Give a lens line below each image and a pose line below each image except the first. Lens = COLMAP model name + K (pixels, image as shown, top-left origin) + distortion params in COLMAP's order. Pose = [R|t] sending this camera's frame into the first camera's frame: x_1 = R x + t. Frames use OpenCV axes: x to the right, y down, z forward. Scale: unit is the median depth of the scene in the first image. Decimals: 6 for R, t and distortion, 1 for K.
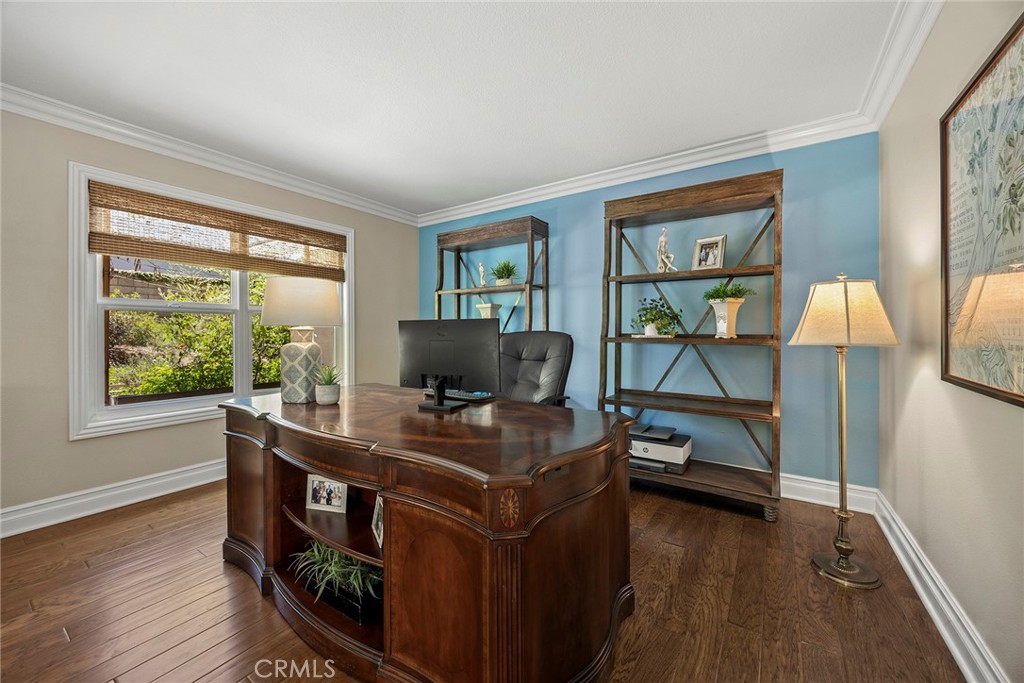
lens RADIAL K [[404.5, 0, 503.3], [0, 404.5, 325.3], [0, 0, 1]] dist [0.002173, 0.000401]
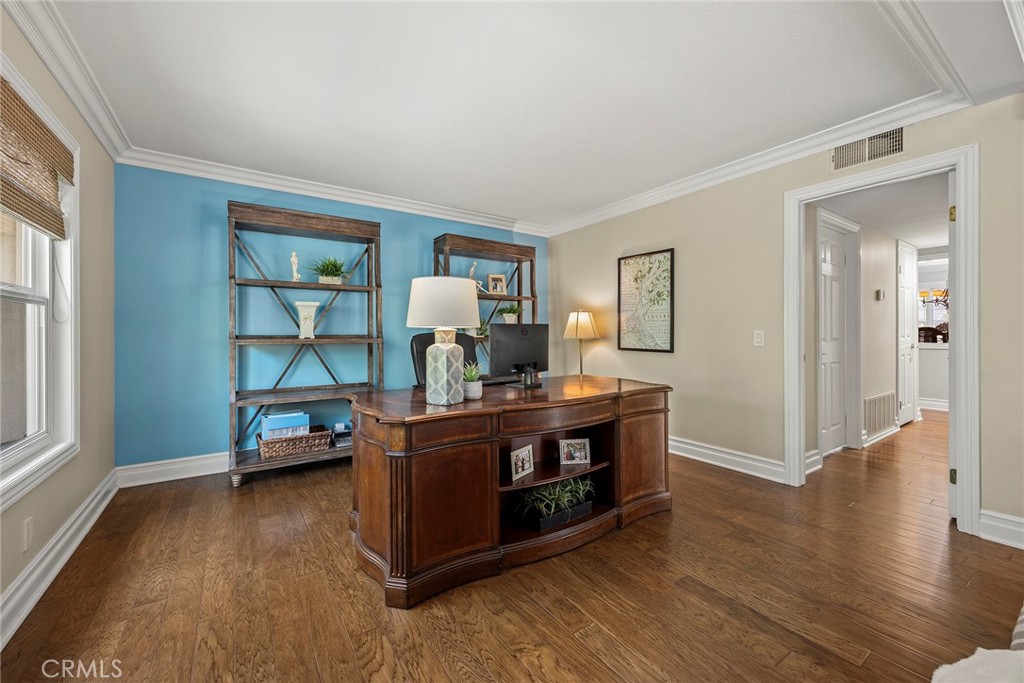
lens RADIAL K [[399.2, 0, 519.0], [0, 399.2, 339.4], [0, 0, 1]] dist [-0.001640, 0.000245]
pose [[0.348490, -0.014683, 0.937197, -0.968908], [-0.015205, 0.999657, 0.021315, 0.006821], [-0.937189, -0.021678, 0.348147, 0.360653]]
